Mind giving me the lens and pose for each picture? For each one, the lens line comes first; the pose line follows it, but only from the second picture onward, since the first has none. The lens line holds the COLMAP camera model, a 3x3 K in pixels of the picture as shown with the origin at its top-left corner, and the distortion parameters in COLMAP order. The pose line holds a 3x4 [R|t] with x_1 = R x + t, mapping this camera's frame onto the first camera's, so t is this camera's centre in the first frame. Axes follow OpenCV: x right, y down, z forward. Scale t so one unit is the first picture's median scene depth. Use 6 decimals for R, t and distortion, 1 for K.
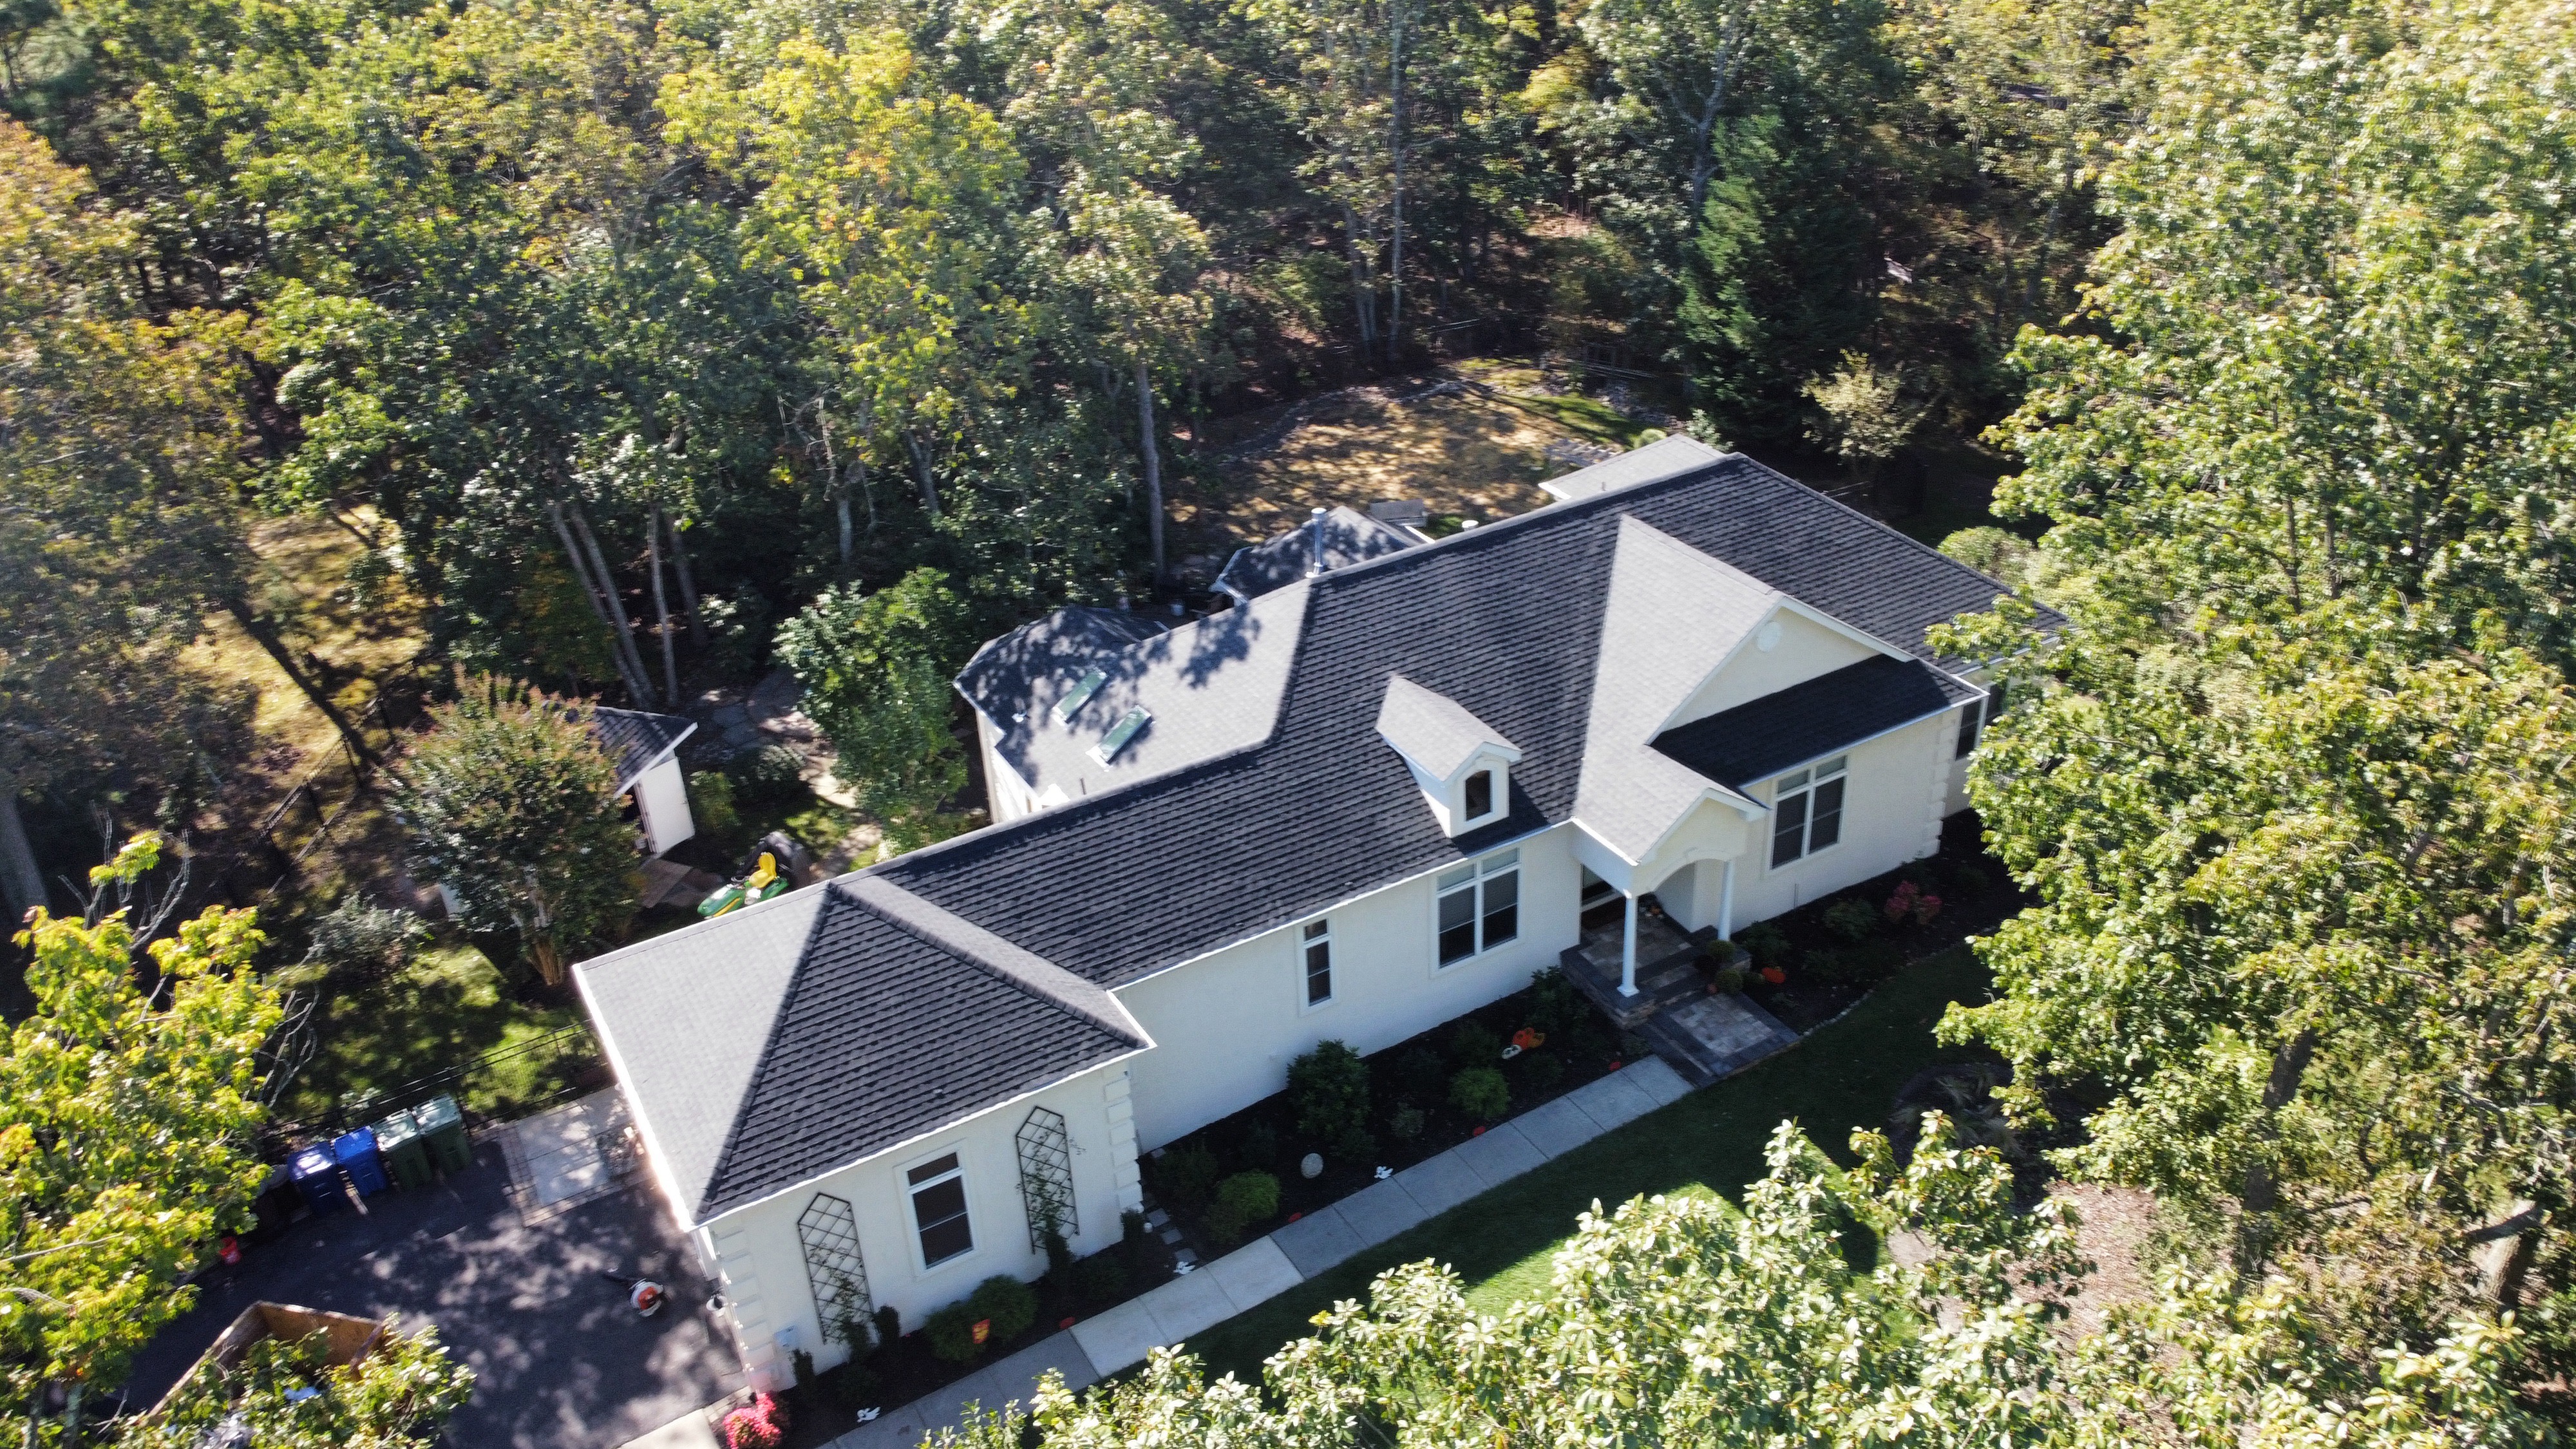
lens RADIAL K [[1904.0, 0, 1288.0], [0, 1904.0, 724.5], [0, 0, 1]] dist [-0.091822, -0.117162]
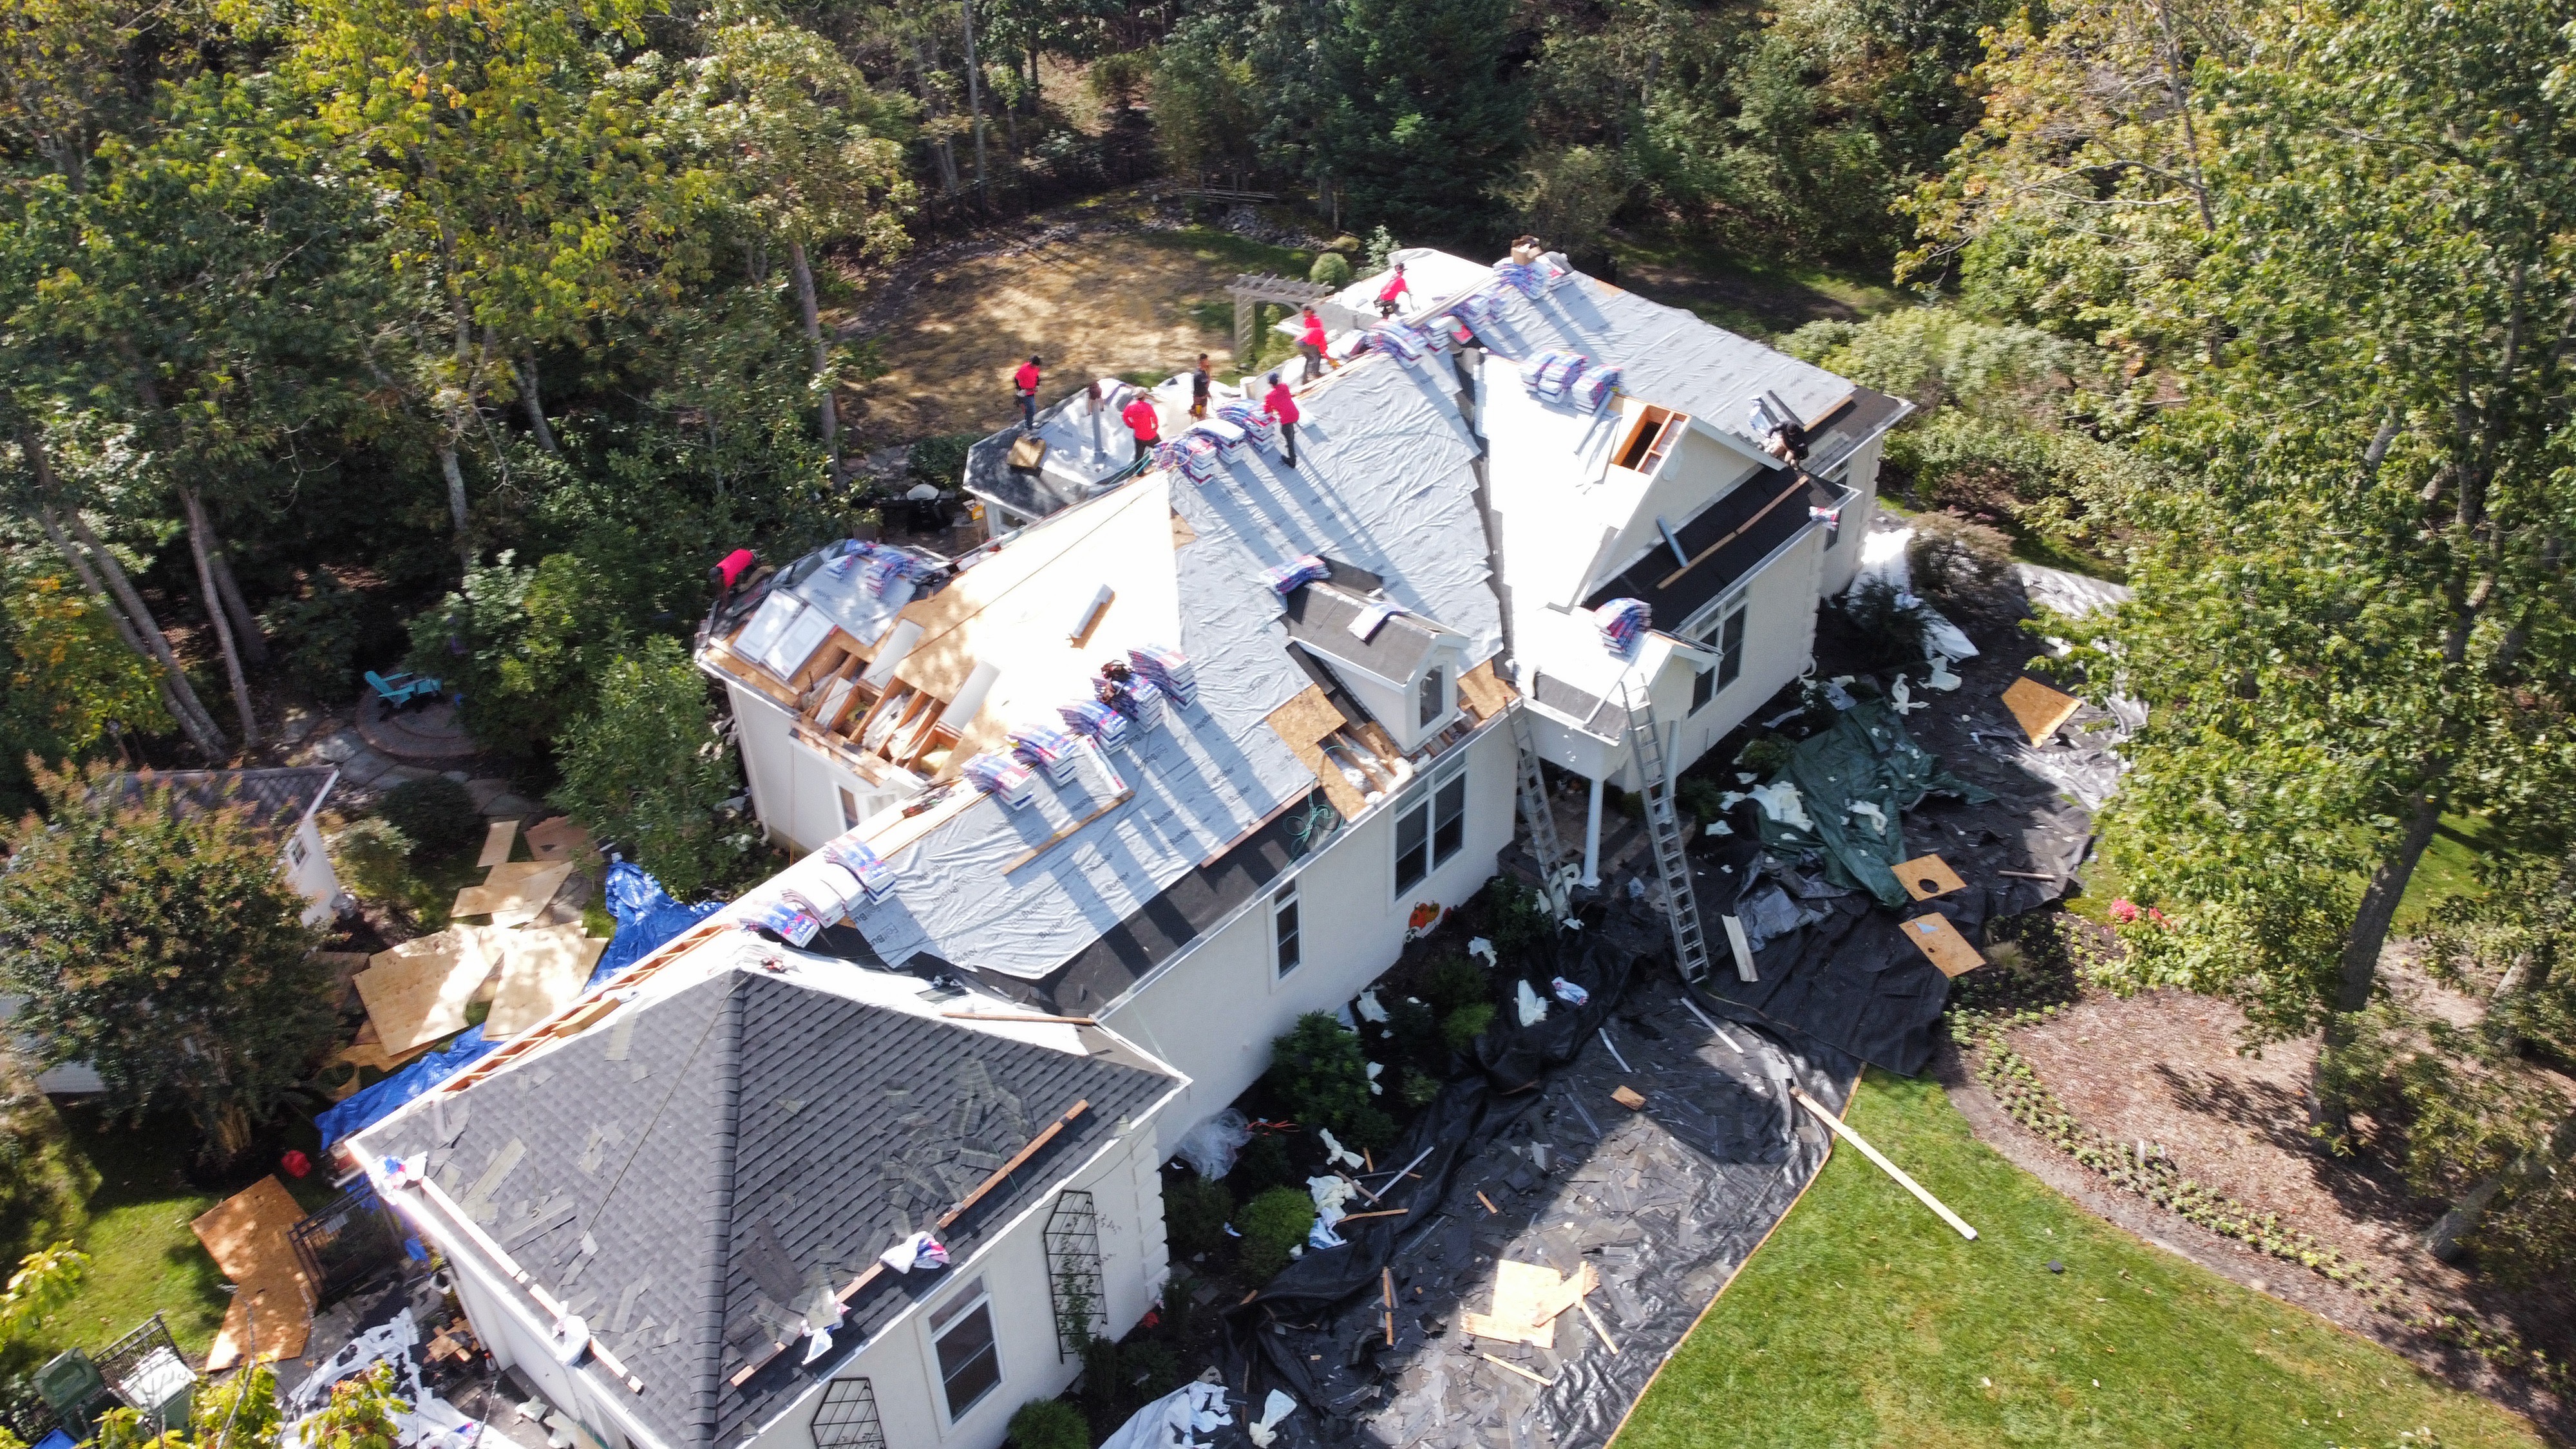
lens RADIAL K [[1878.8, 0, 1292.0], [0, 1878.8, 728.6], [0, 0, 1]] dist [-0.006014, 0.010255]
pose [[0.938923, -0.177741, 0.294673, -0.195555], [0.152026, 0.982438, 0.108182, -0.046708], [-0.308727, -0.056777, 0.949455, 0.195437]]
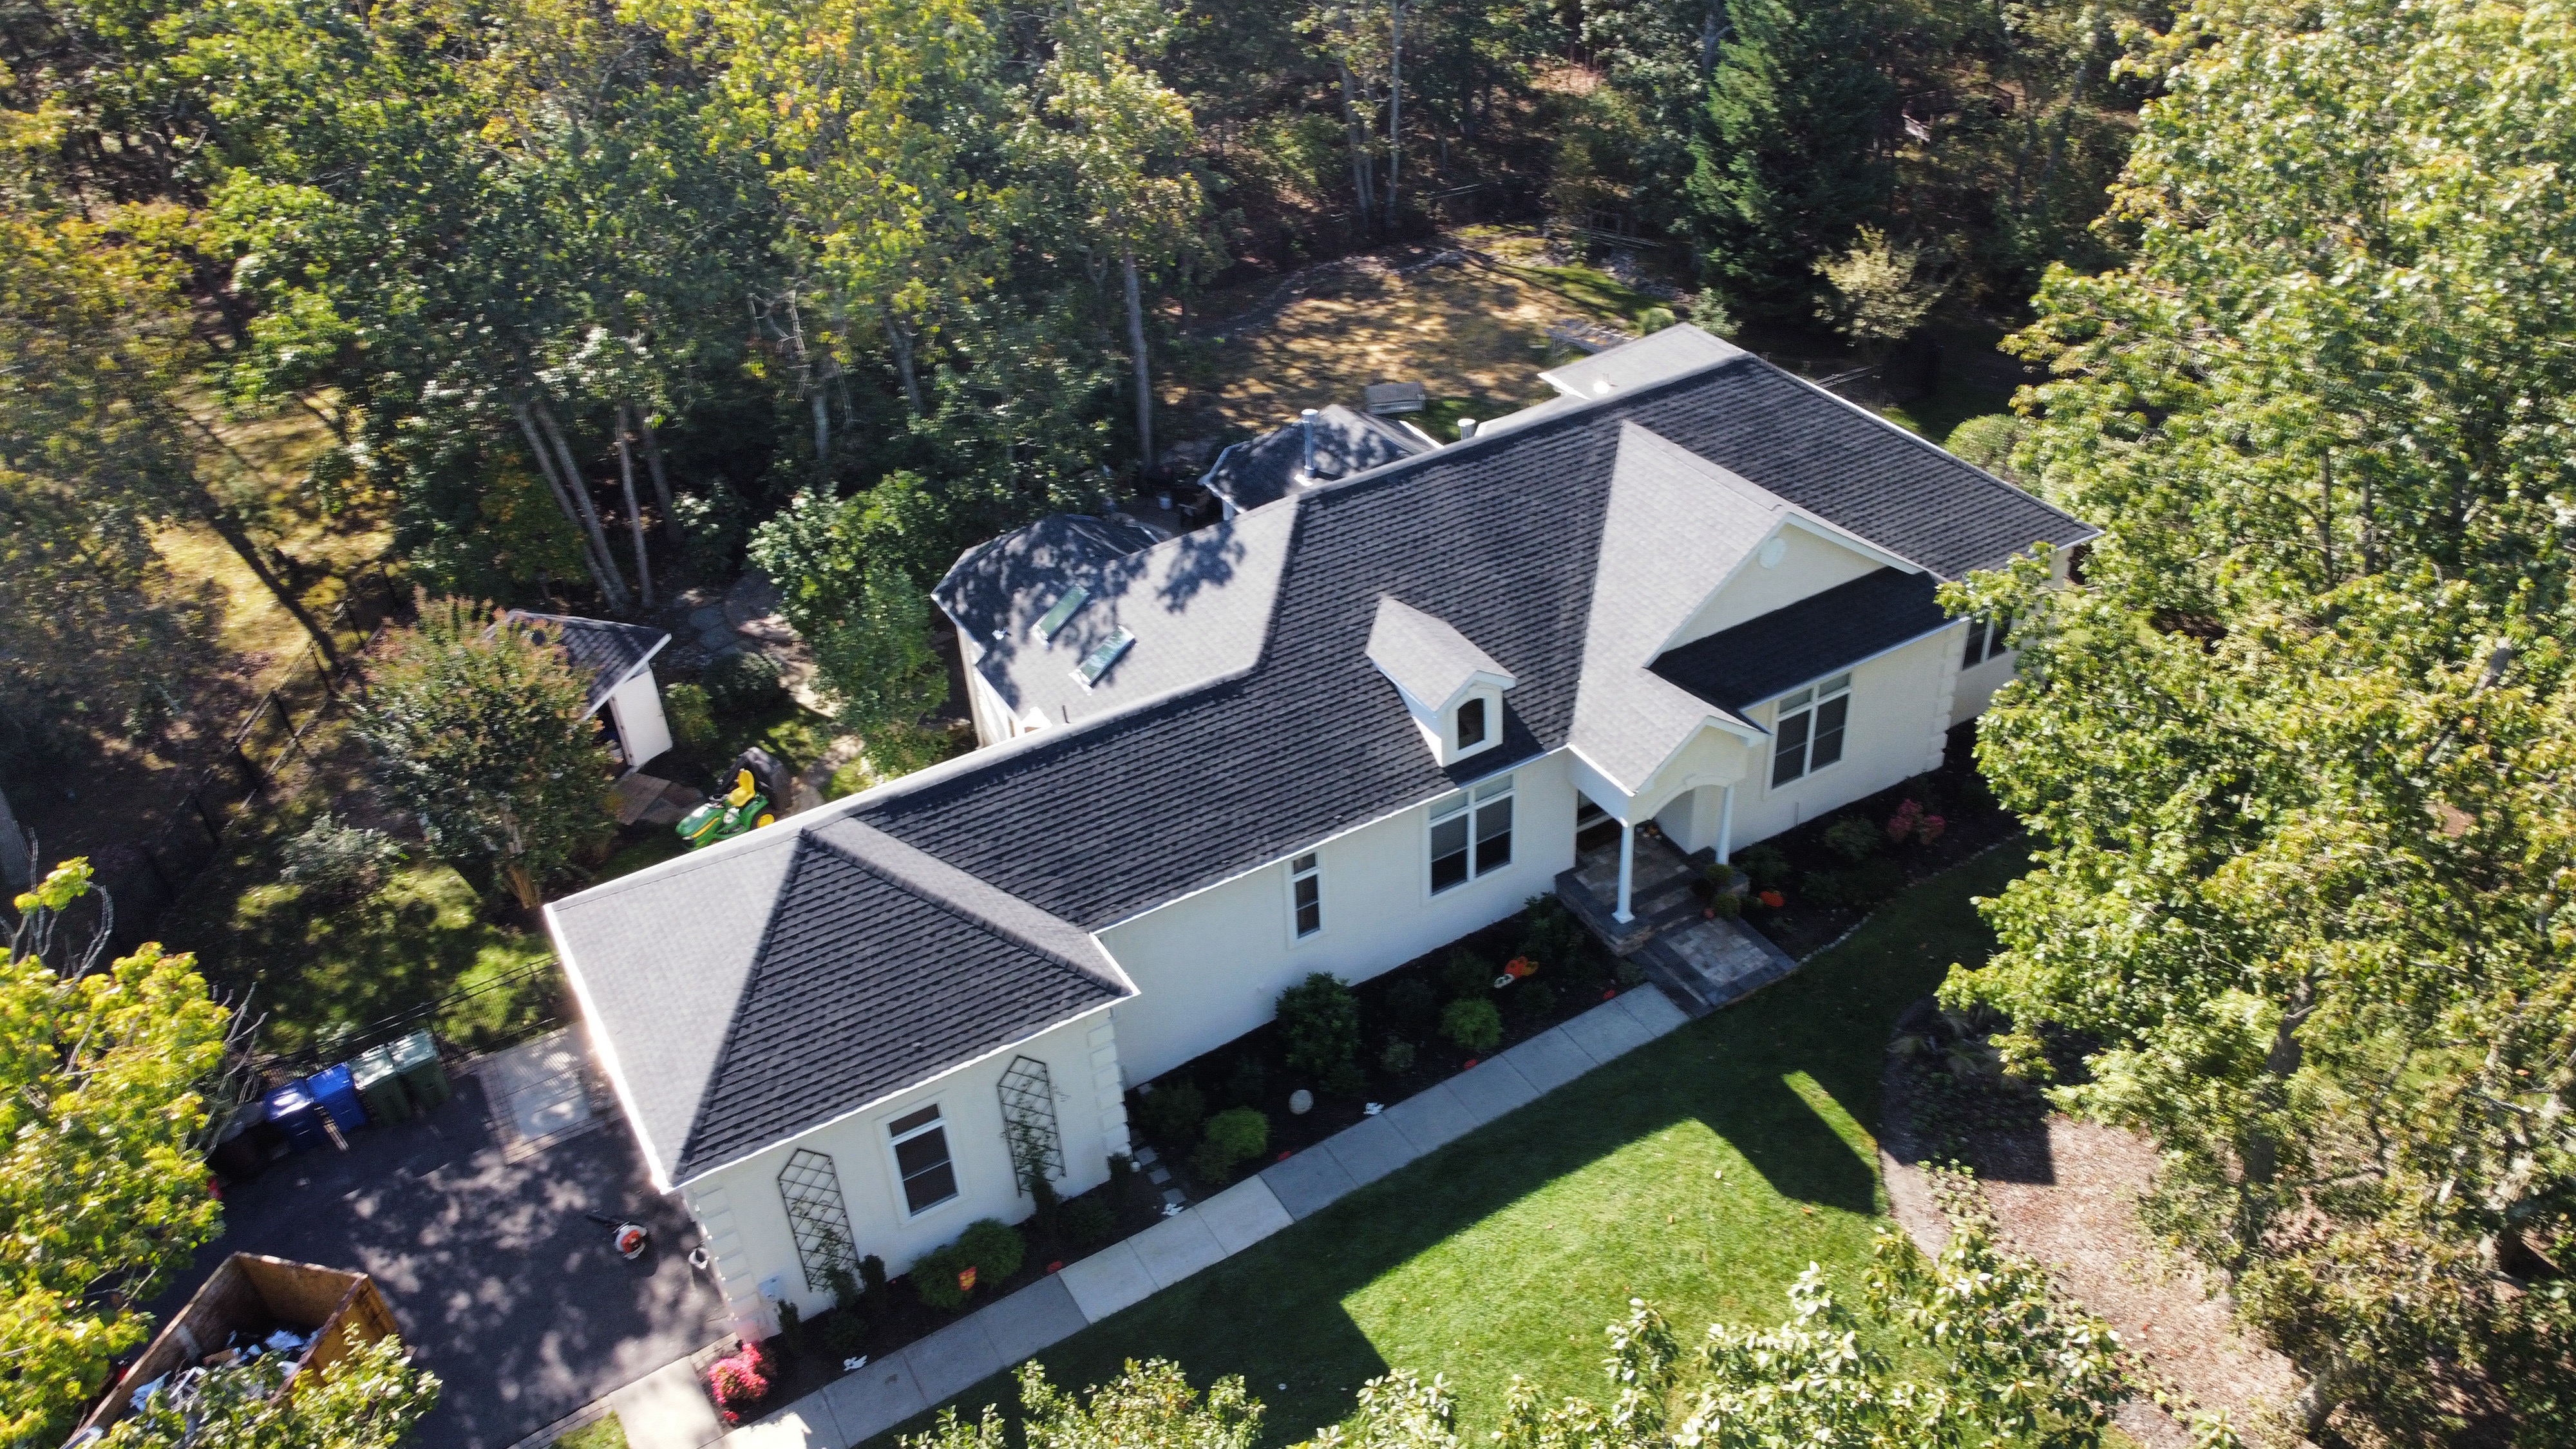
lens RADIAL K [[1902.0, 0, 1310.8], [0, 1902.0, 742.5], [0, 0, 1]] dist [-0.081385, -0.091115]
pose [[0.999962, -0.005046, 0.007068, 0.010363], [0.004306, 0.994870, 0.101065, -0.047957], [-0.007542, -0.101031, 0.994855, 0.030147]]
